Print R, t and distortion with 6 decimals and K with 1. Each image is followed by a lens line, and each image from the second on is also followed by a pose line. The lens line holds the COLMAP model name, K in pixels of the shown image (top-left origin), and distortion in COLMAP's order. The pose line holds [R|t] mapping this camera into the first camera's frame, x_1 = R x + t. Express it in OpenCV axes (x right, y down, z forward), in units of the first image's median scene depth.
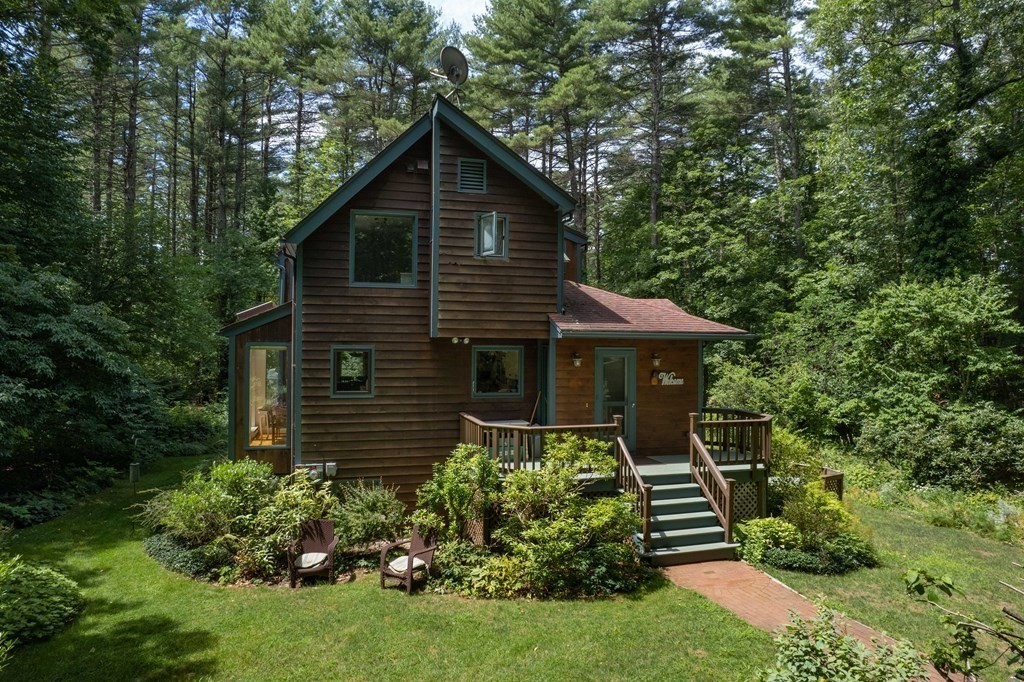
lens RADIAL K [[648.3, 0, 510.3], [0, 648.3, 339.0], [0, 0, 1]] dist [-0.034822, 0.020505]
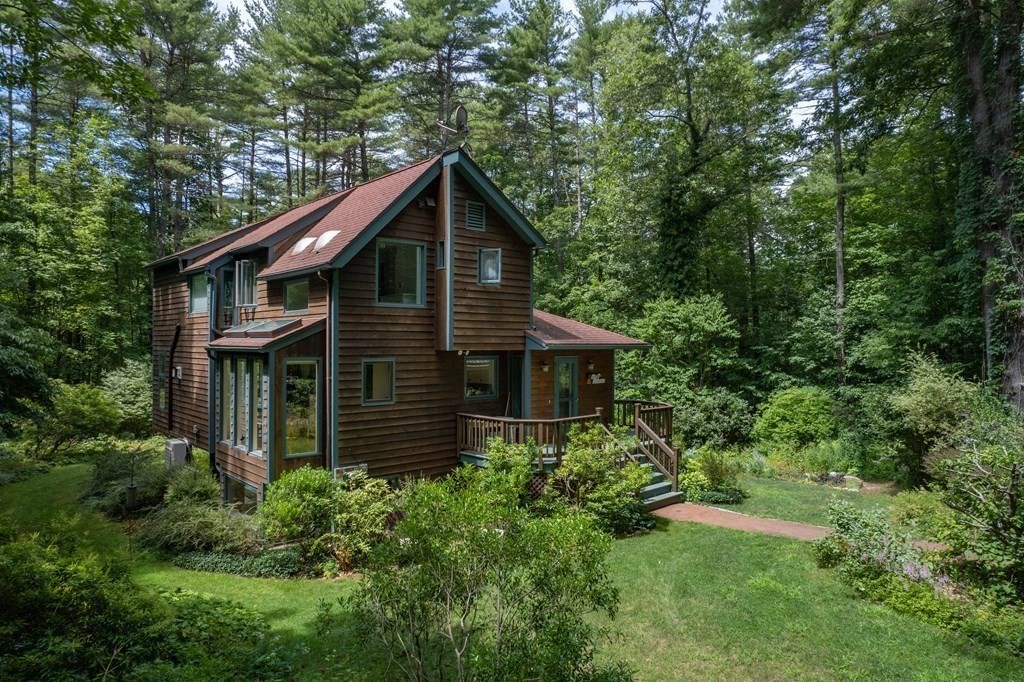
lens RADIAL K [[648.3, 0, 516.2], [0, 648.3, 340.2], [0, 0, 1]] dist [-0.034822, 0.020505]
pose [[0.896476, -0.006389, 0.443046, -0.292326], [0.004194, 0.999974, 0.005935, -0.015448], [-0.443072, -0.003462, 0.896479, -0.064434]]
